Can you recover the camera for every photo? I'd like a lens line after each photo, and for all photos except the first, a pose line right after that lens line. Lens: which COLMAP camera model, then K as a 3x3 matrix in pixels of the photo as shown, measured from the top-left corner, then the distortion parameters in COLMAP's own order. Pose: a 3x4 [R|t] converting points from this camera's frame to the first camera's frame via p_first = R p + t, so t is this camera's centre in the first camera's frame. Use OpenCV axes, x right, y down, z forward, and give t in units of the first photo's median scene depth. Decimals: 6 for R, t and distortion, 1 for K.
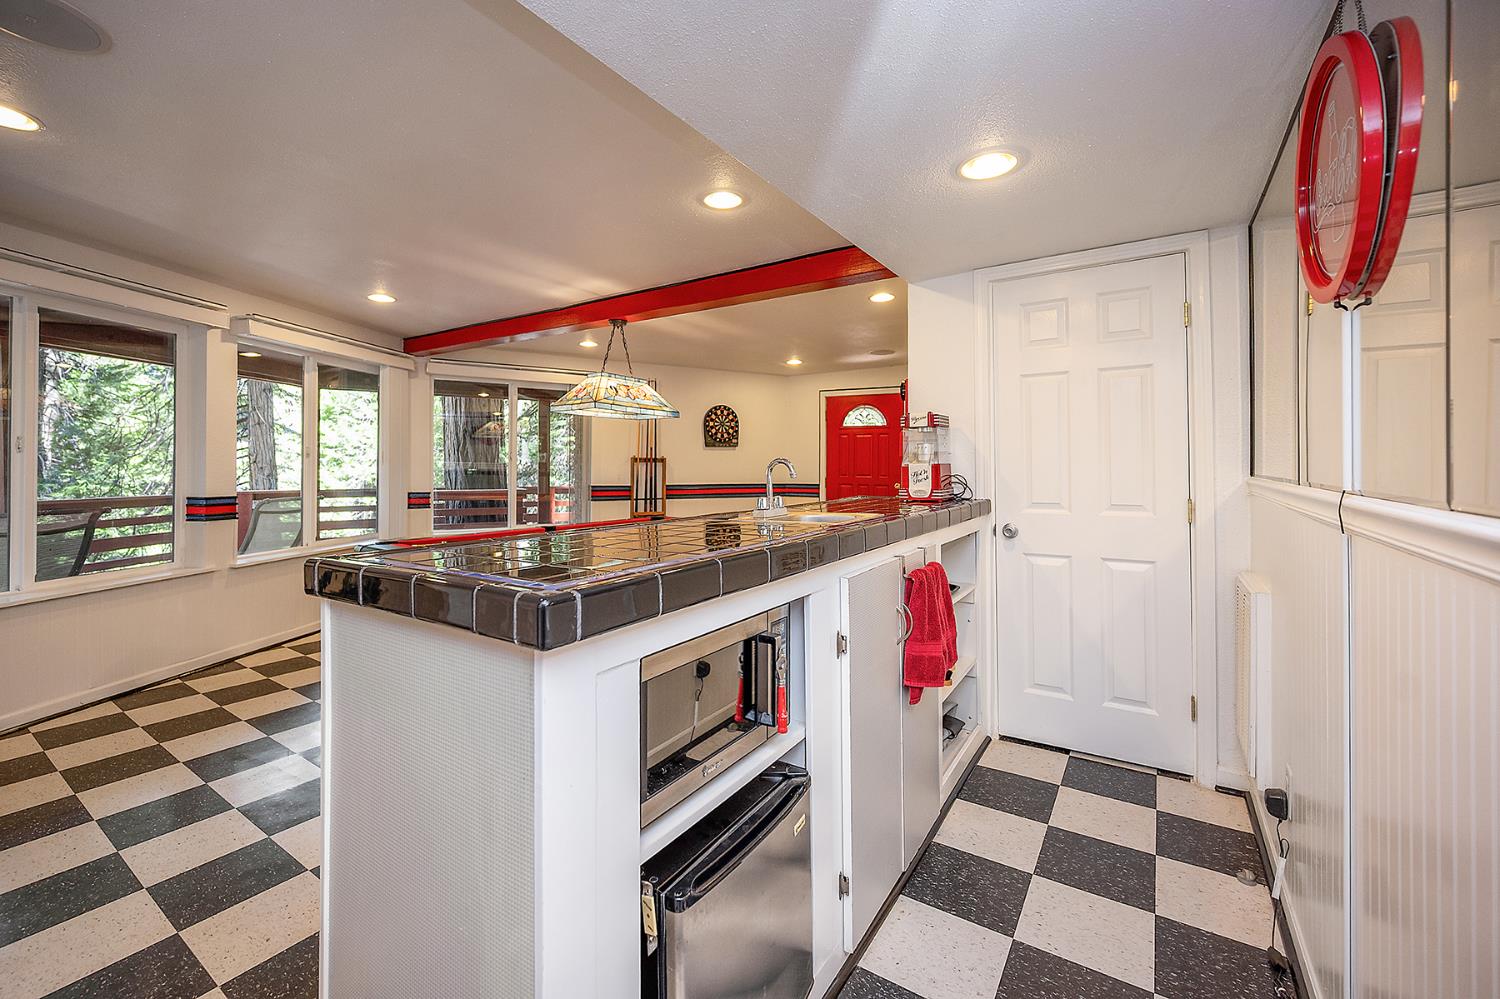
lens RADIAL K [[608.2, 0, 747.4], [0, 608.2, 459.4], [0, 0, 1]] dist [-0.002038, 0.000144]
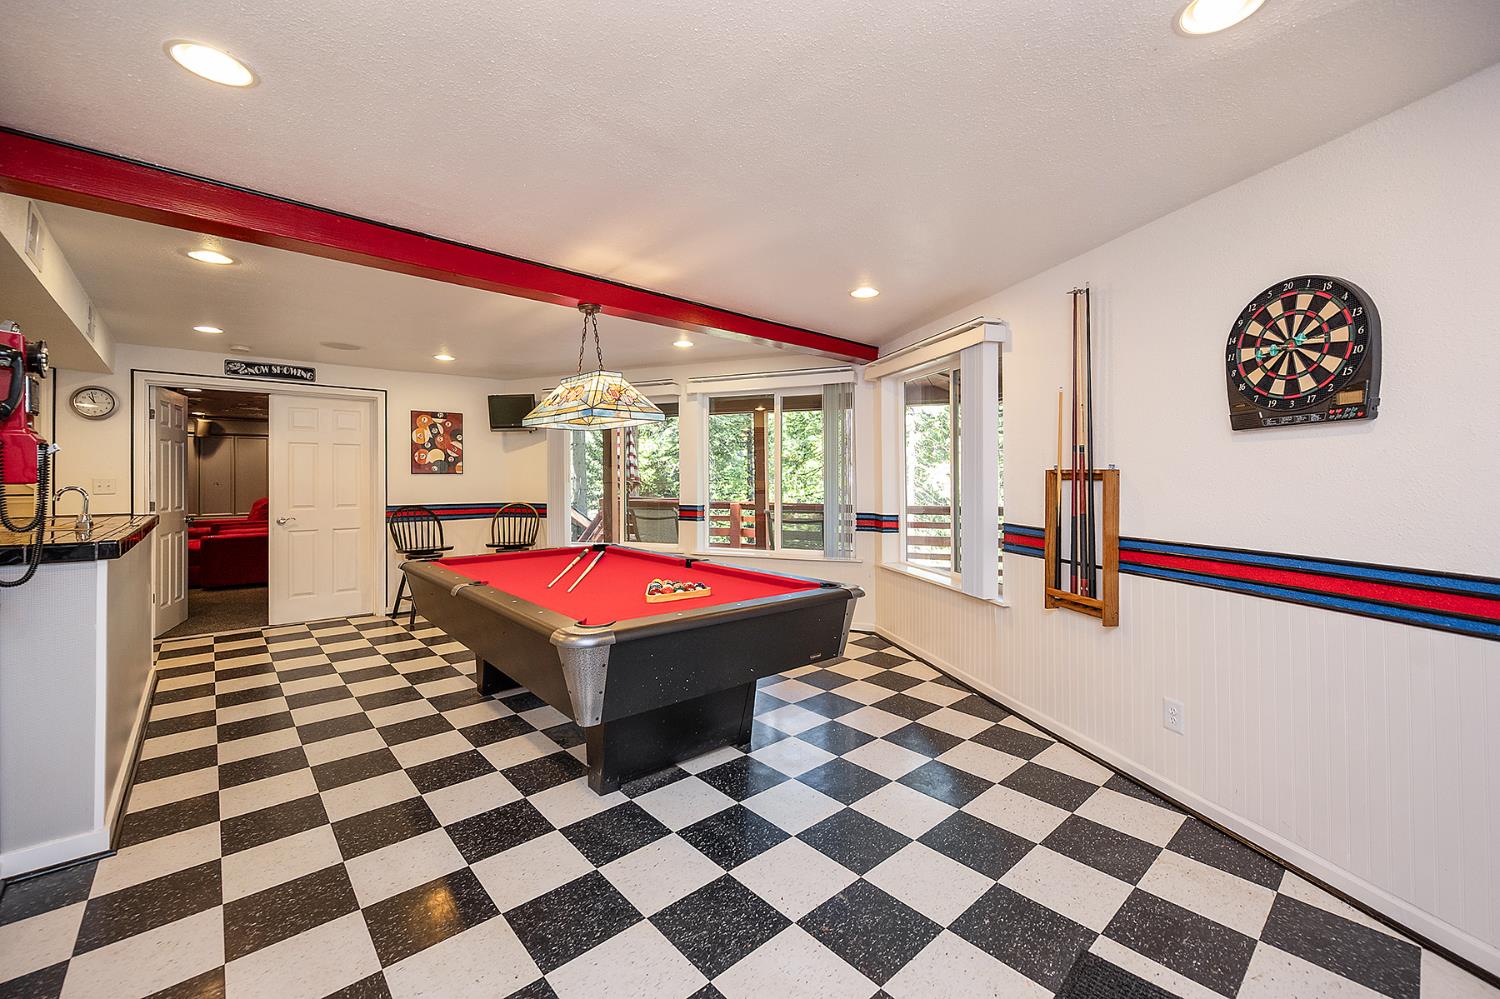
lens RADIAL K [[608.2, 0, 755.7], [0, 608.2, 491.9], [0, 0, 1]] dist [-0.002038, 0.000144]
pose [[-0.272257, 0.014927, -0.962109, 0.312483], [0.009492, 0.999873, 0.012827, 0.004971], [0.962178, -0.005640, -0.272364, 0.860072]]
